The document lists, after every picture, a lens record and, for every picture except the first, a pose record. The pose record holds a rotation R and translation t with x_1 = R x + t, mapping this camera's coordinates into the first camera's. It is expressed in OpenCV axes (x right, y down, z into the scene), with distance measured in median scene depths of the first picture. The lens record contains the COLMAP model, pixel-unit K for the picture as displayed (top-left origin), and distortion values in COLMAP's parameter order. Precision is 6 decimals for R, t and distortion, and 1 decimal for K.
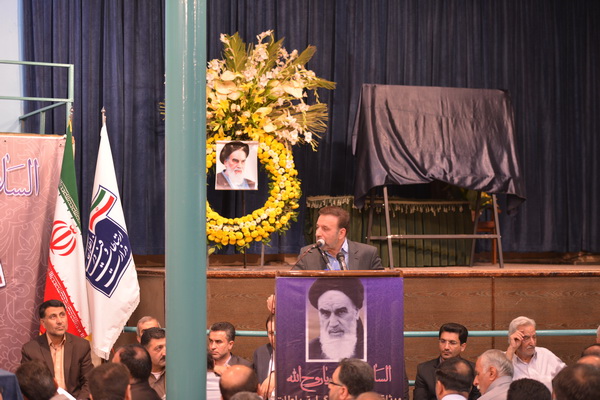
lens RADIAL K [[1245.8, 0, 300.1], [0, 1245.8, 200.7], [0, 0, 1]] dist [0.018028, 0.000000]
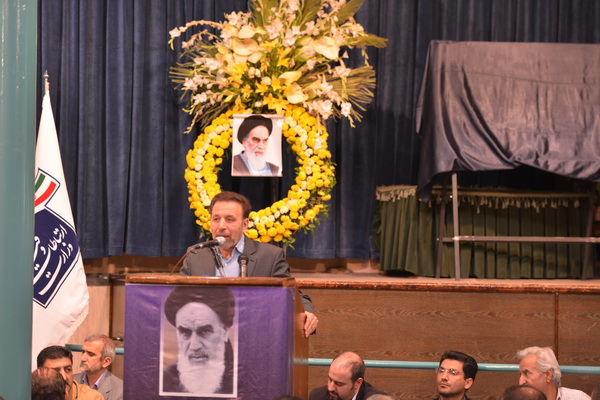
lens RADIAL K [[1512.7, 0, 300.0], [0, 1512.7, 198.0], [0, 0, 1]] dist [0.196049, 0.000000]
pose [[0.975768, 0.007804, -0.218669, 0.186421], [-0.007800, 0.999969, 0.000883, 0.004071], [0.218669, 0.000844, 0.975799, 0.066394]]
